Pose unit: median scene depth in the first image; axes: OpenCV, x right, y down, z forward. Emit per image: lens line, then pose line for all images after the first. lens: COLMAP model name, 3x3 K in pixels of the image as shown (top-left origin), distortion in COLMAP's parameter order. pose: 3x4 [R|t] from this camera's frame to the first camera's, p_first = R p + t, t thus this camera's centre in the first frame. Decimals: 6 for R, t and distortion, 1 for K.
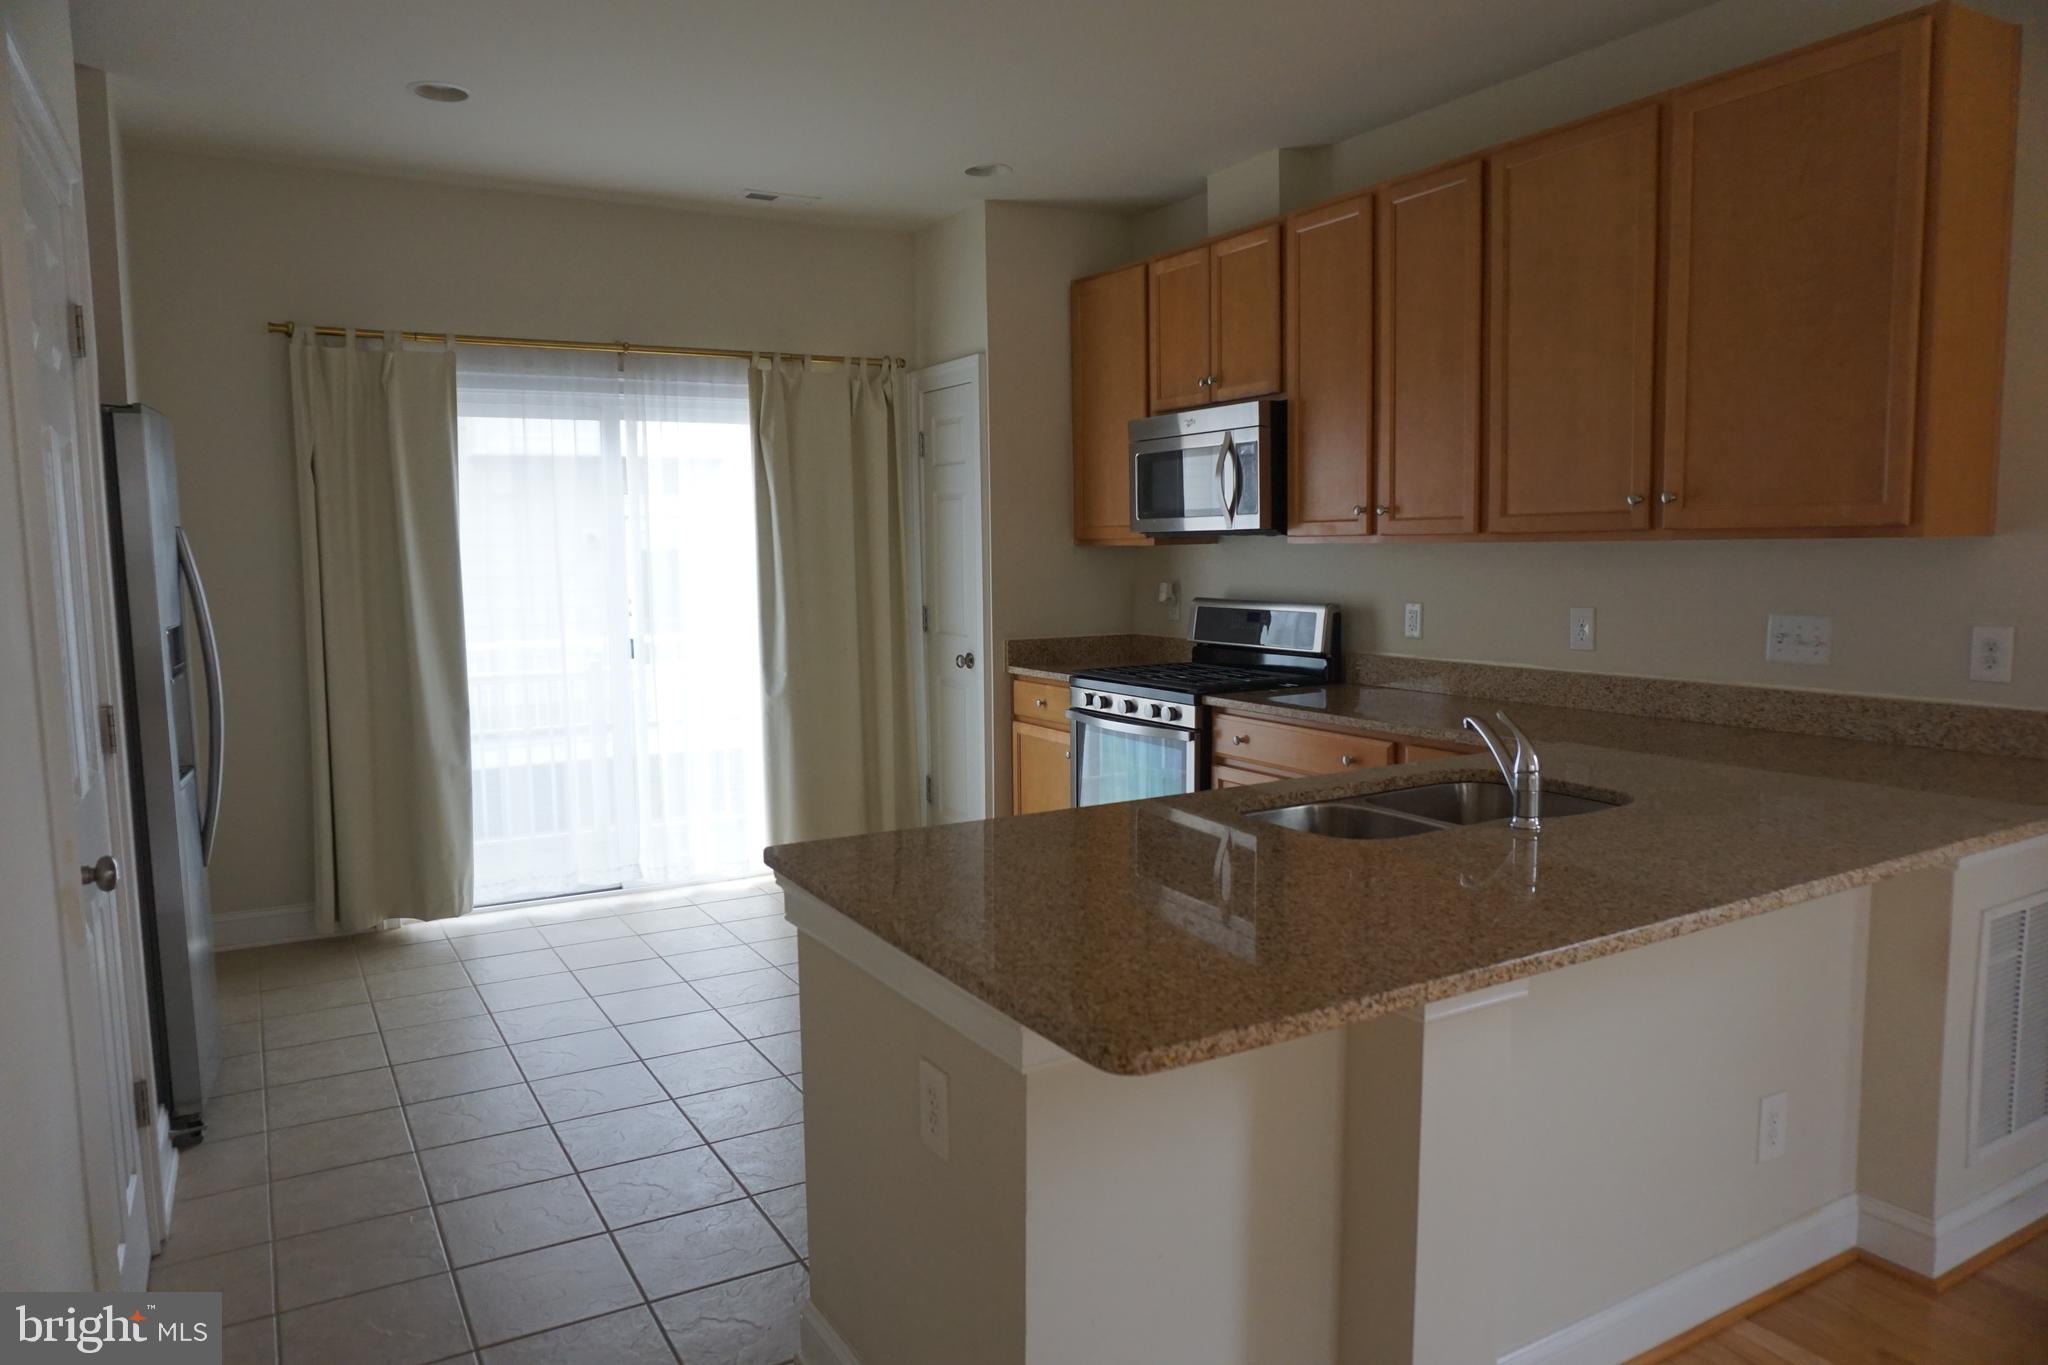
lens RADIAL K [[1352.5, 0, 1027.8], [0, 1352.5, 687.4], [0, 0, 1]] dist [-0.057454, 0.038390]
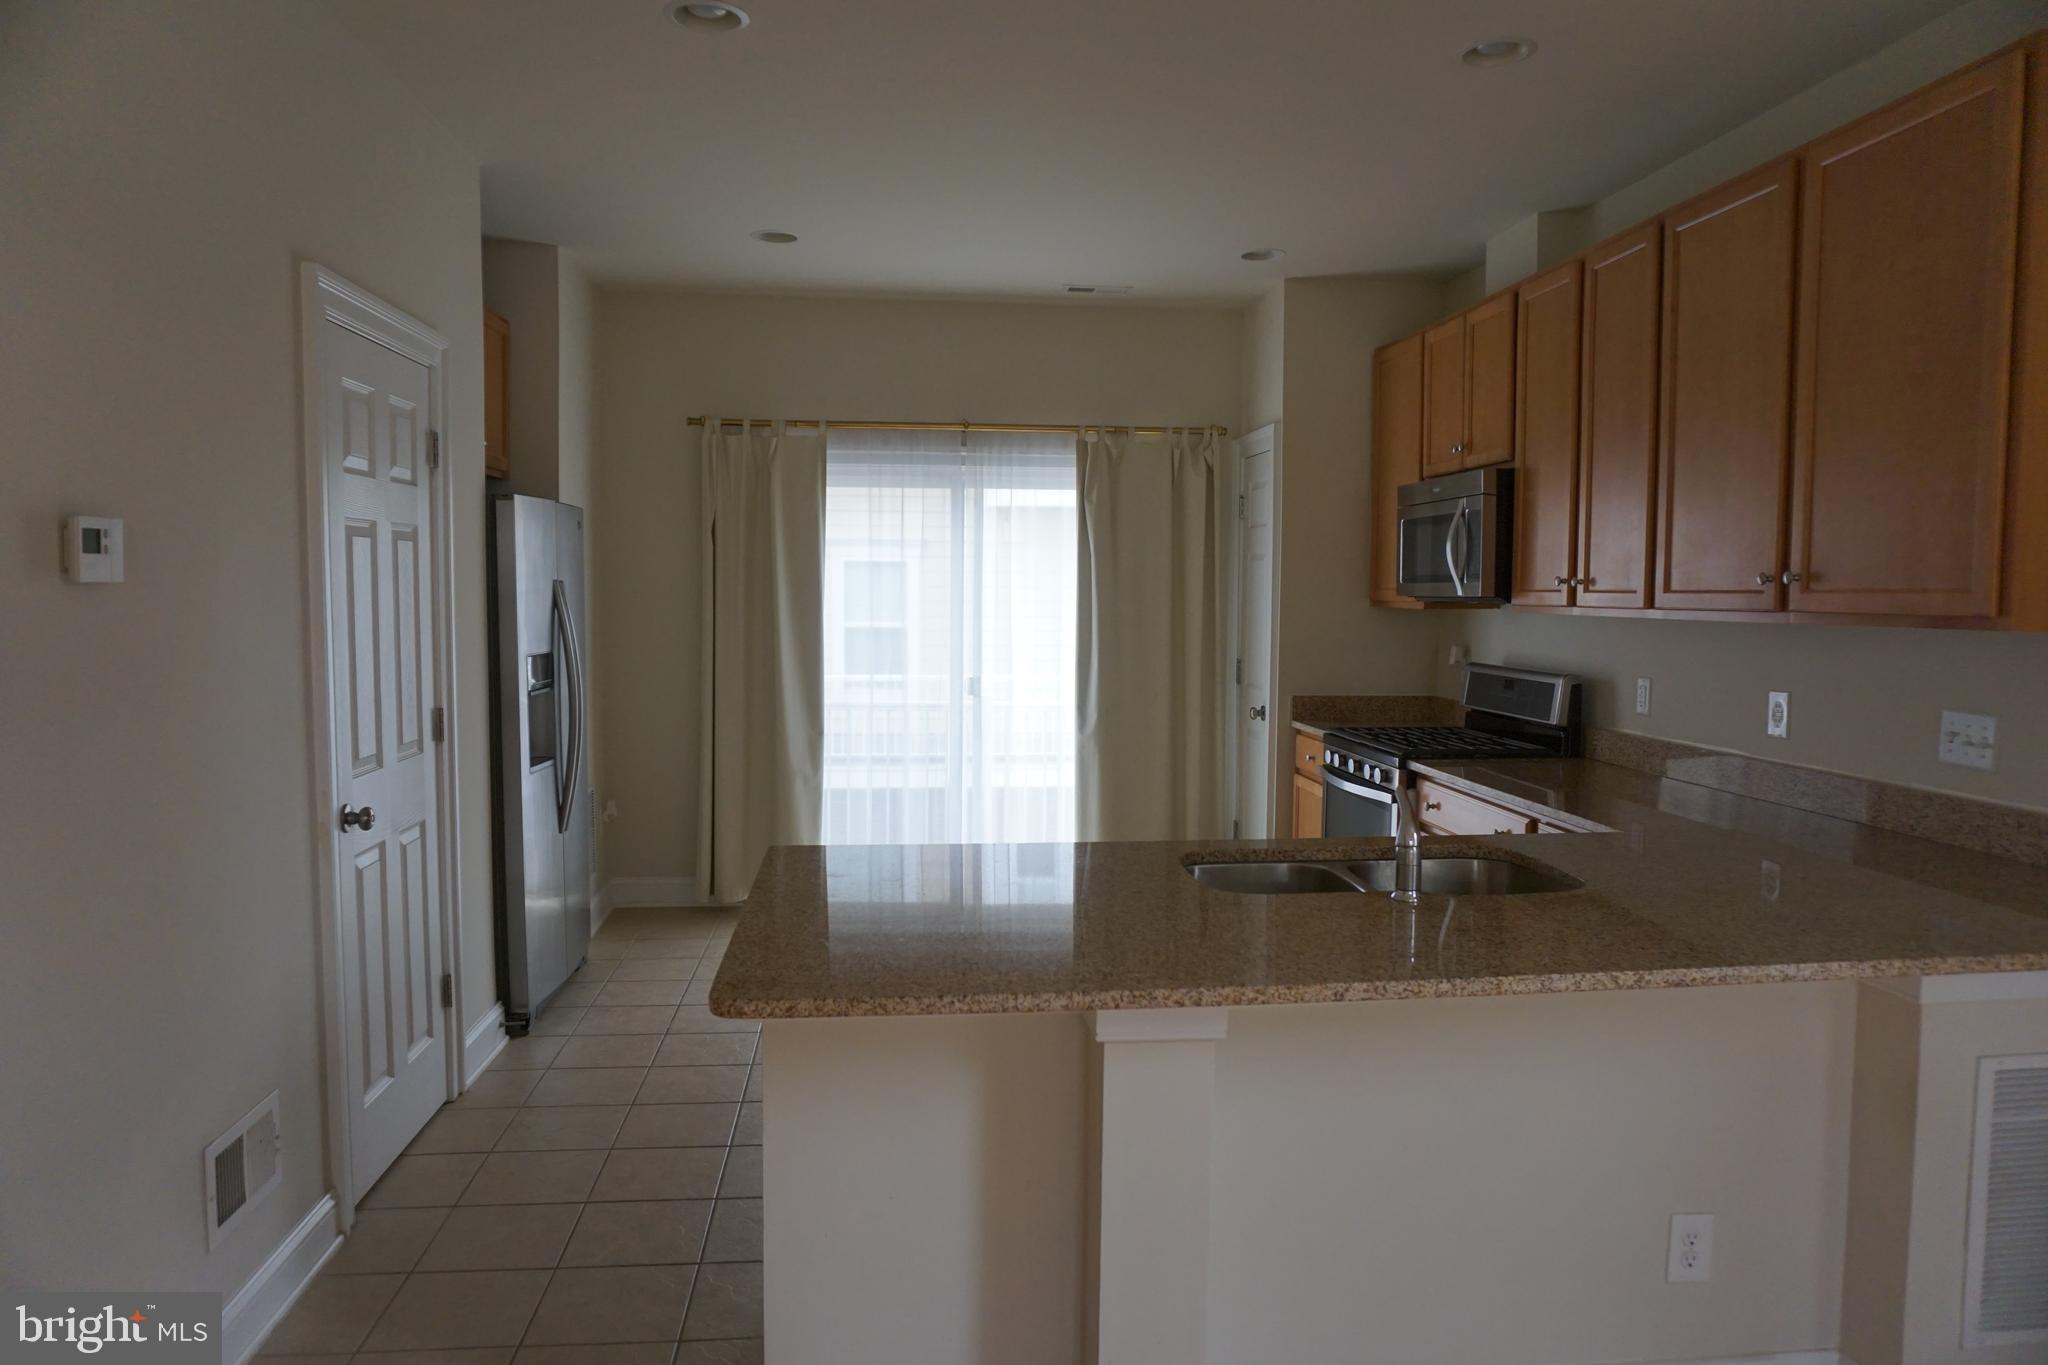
lens RADIAL K [[1359.6, 0, 1024.0], [0, 1359.6, 682.5], [0, 0, 1]] dist [-0.059881, 0.032655]
pose [[0.911800, 0.047433, -0.407886, 0.246184], [-0.061437, 0.997884, -0.021292, -0.011191], [0.406013, 0.044473, 0.912784, -0.039879]]
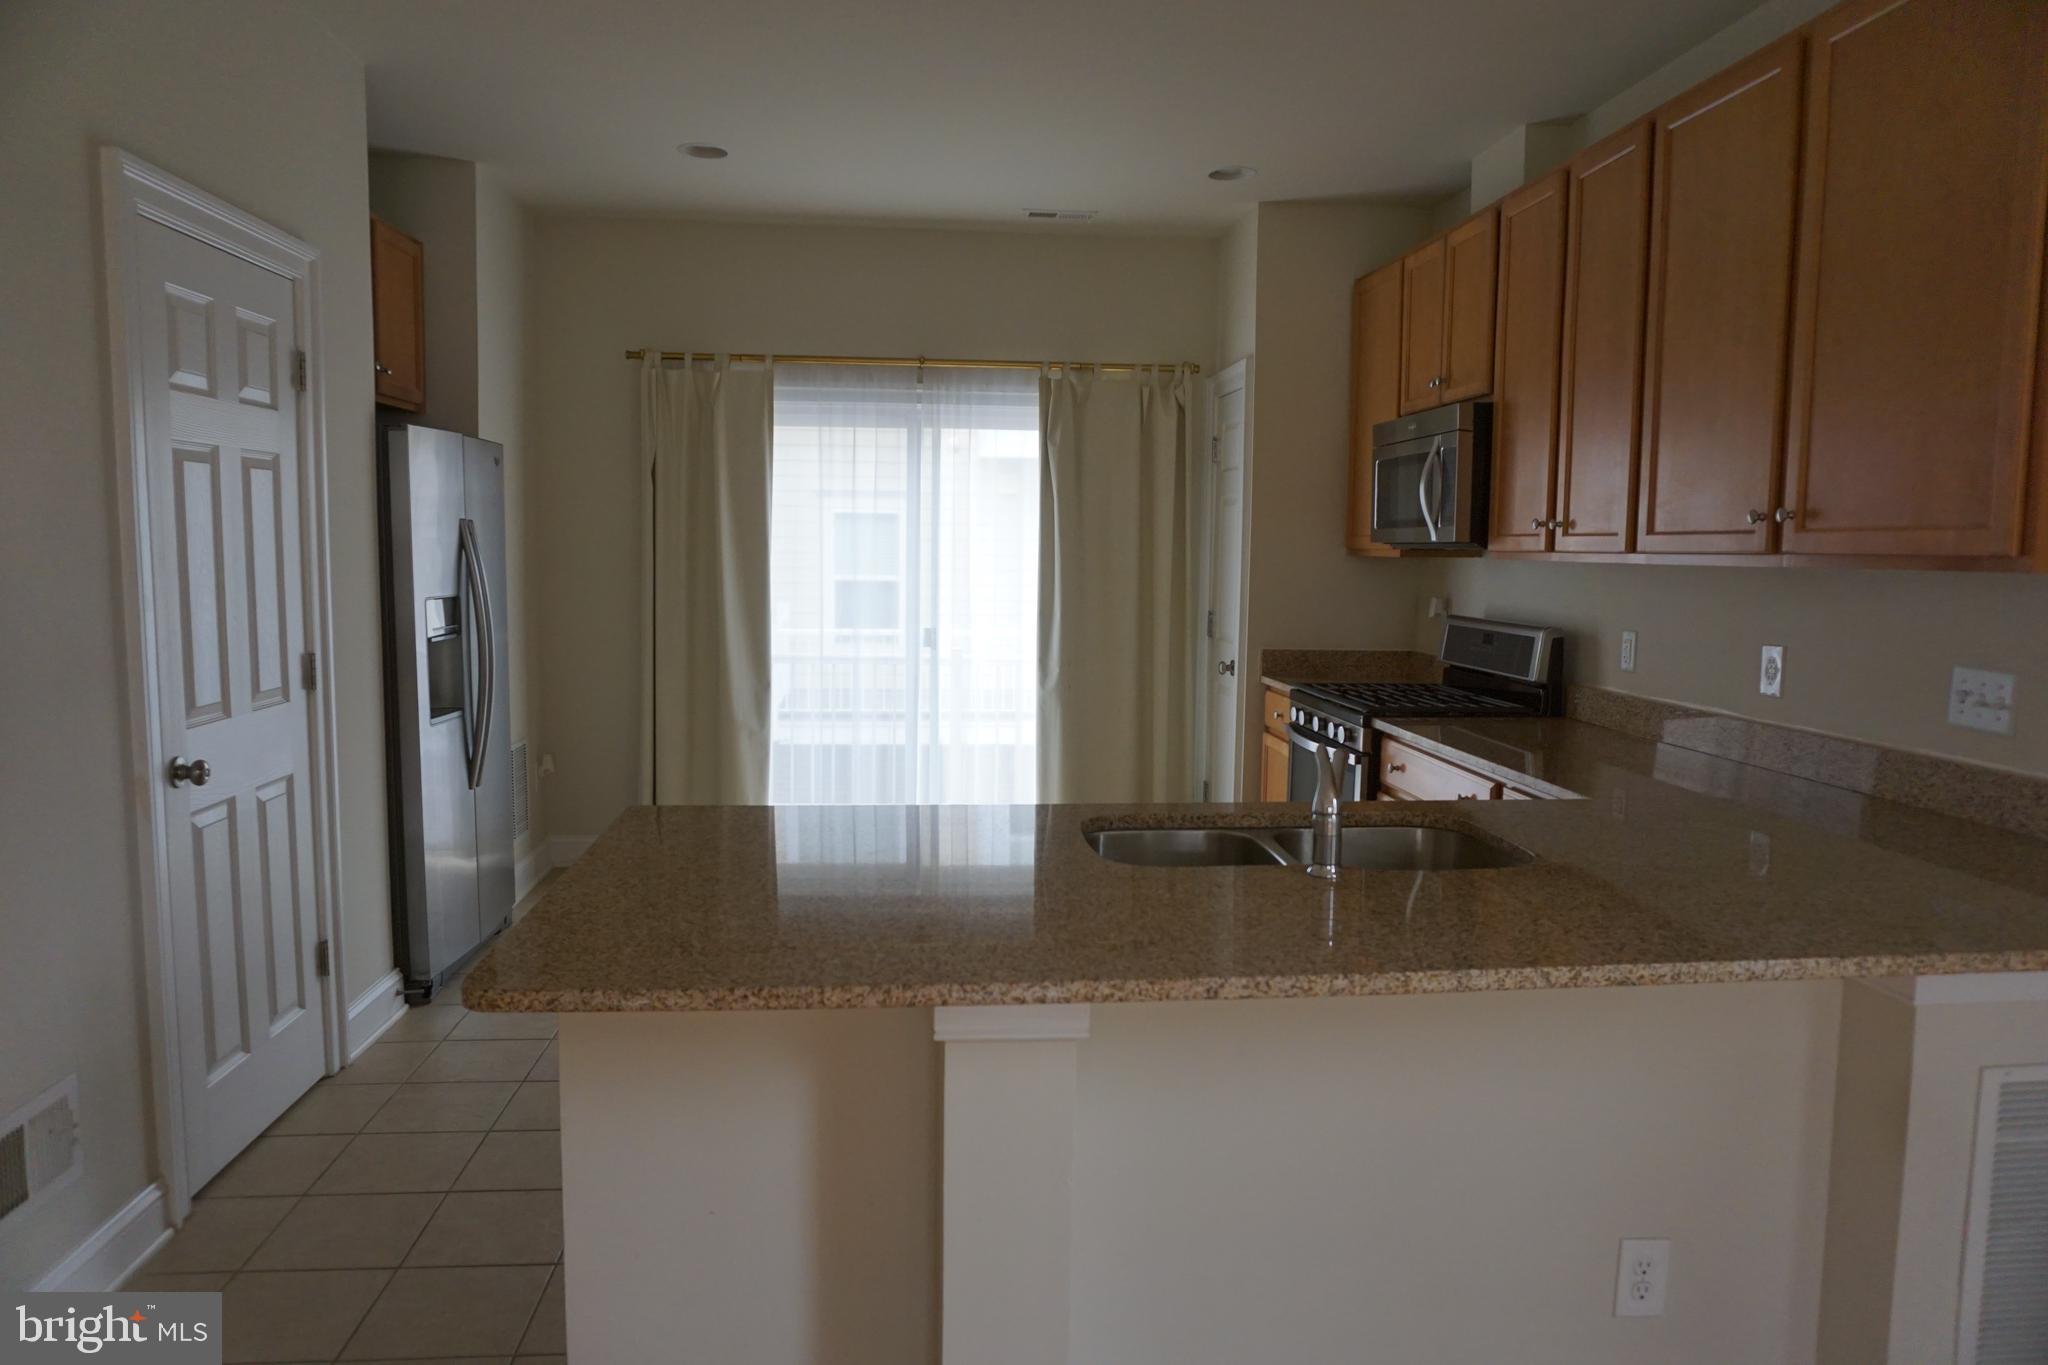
lens RADIAL K [[1361.7, 0, 1024.3], [0, 1361.7, 680.0], [0, 0, 1]] dist [-0.054012, 0.032169]
pose [[0.907671, 0.066010, -0.414459, 0.264313], [-0.068807, 0.997596, 0.008196, -0.010133], [0.414003, 0.021078, 0.910031, 0.037400]]
